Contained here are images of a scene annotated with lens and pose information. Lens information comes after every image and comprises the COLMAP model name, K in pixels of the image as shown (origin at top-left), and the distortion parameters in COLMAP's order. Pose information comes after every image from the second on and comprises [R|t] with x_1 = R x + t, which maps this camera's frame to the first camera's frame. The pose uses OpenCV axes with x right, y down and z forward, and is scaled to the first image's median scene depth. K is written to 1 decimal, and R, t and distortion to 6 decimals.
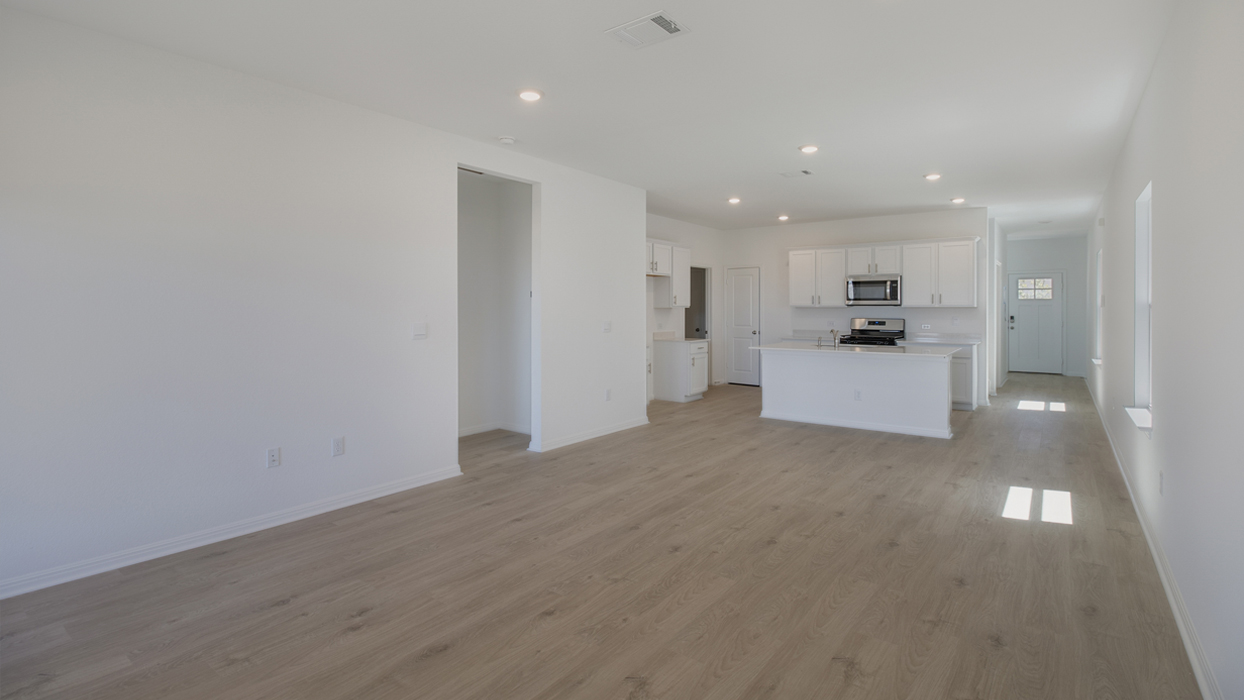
lens RADIAL K [[567.7, 0, 630.2], [0, 567.7, 356.1], [0, 0, 1]] dist [-0.007047, -0.002632]
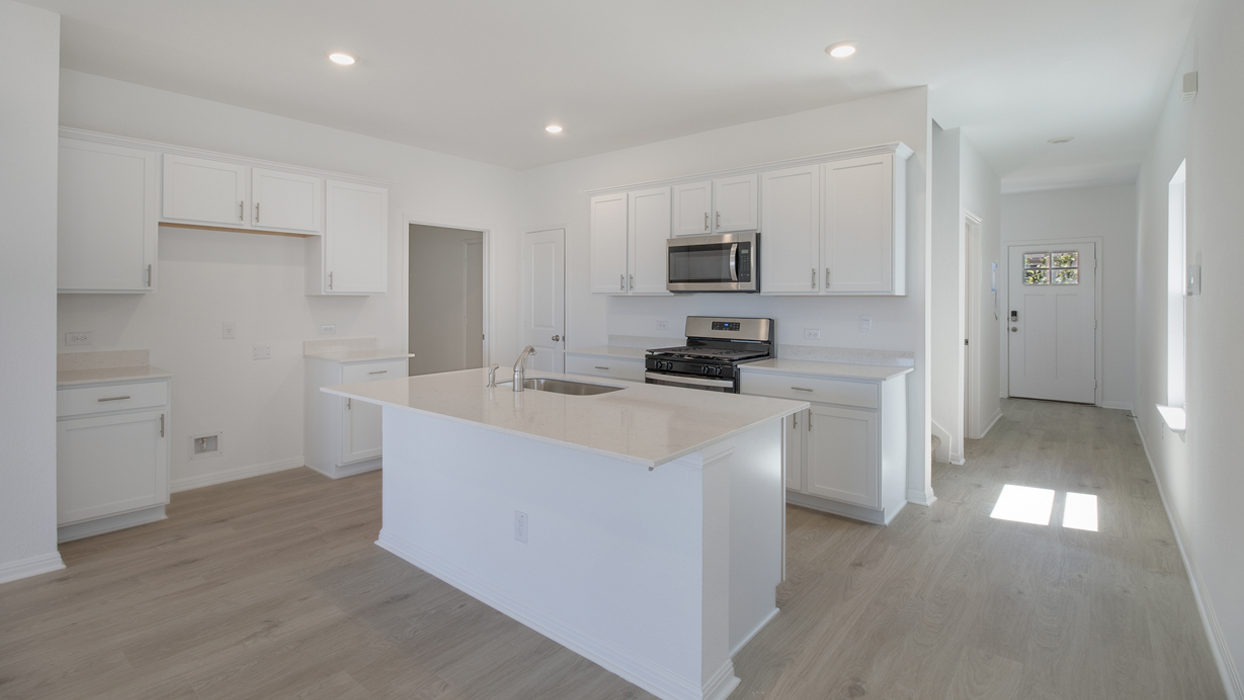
lens RADIAL K [[567.7, 0, 611.5], [0, 567.7, 348.0], [0, 0, 1]] dist [-0.007047, -0.002632]
pose [[0.998802, 0.008634, -0.048169, 0.360263], [-0.008578, 0.999962, 0.001378, -0.038392], [0.048179, -0.000963, 0.998838, 0.477145]]
